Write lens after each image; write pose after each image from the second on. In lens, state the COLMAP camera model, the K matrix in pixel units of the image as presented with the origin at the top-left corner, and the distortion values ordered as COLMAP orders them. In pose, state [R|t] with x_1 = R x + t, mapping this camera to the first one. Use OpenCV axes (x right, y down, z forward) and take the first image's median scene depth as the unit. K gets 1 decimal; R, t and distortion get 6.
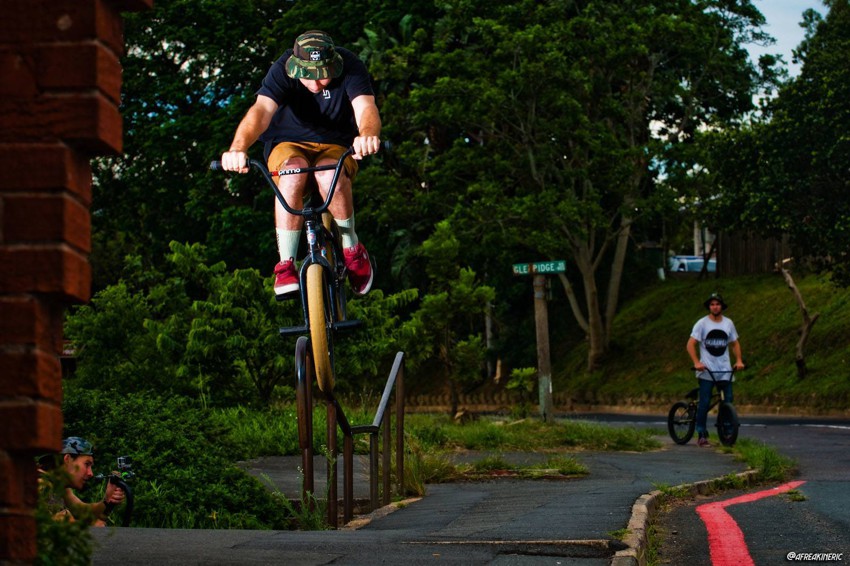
lens RADIAL K [[5147.3, 0, 425.0], [0, 5147.3, 283.0], [0, 0, 1]] dist [-0.074950, -6.238986]
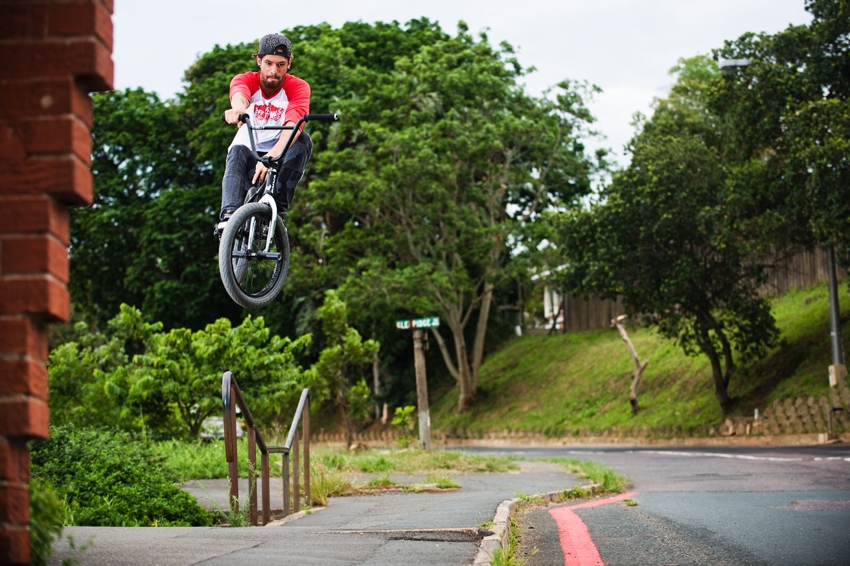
lens RADIAL K [[5147.3, 0, 425.0], [0, 5147.3, 283.0], [0, 0, 1]] dist [-0.074950, -6.238986]
pose [[0.999546, -0.013729, 0.026827, -0.008468], [0.014871, 0.998971, -0.042848, 0.038910], [-0.026211, 0.043228, 0.998721, -0.213221]]
